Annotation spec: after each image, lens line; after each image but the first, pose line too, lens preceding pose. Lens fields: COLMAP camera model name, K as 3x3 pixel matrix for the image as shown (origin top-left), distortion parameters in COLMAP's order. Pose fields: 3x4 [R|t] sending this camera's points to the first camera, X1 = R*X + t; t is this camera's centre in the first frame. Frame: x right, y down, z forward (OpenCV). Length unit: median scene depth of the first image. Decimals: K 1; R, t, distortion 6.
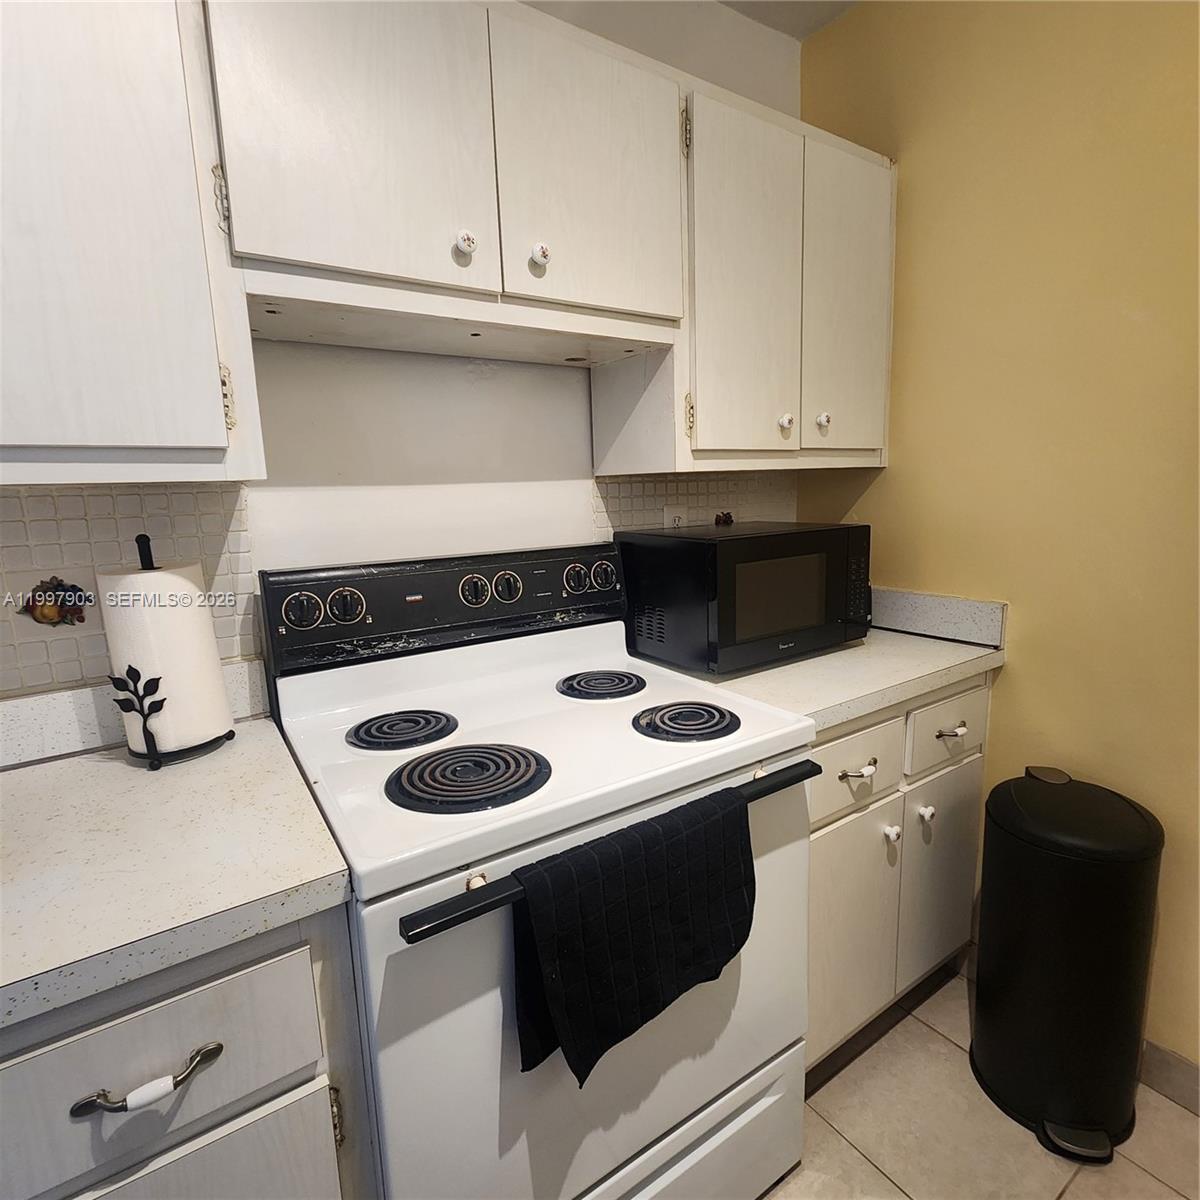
lens RADIAL K [[658.6, 0, 622.6], [0, 658.6, 594.5], [0, 0, 1]] dist [0.002549, -0.000635]
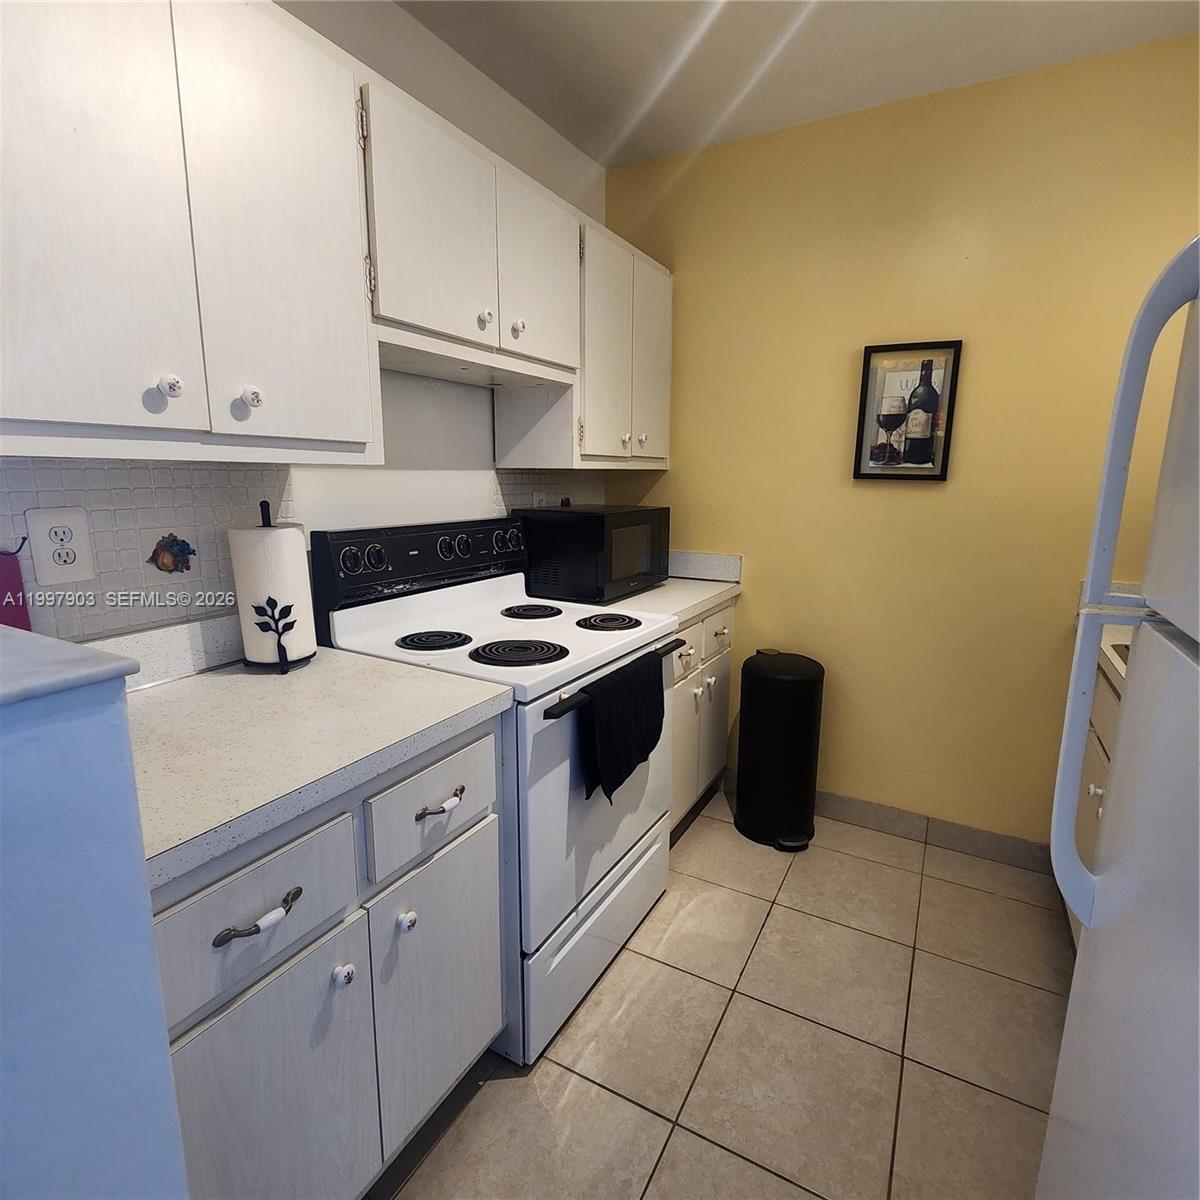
lens RADIAL K [[658.6, 0, 611.0], [0, 658.6, 600.4], [0, 0, 1]] dist [0.002549, -0.000635]
pose [[0.893780, -0.046904, 0.446047, -0.602163], [0.037477, 0.998849, 0.029939, 0.083861], [-0.446937, -0.010042, 0.894509, -0.447612]]
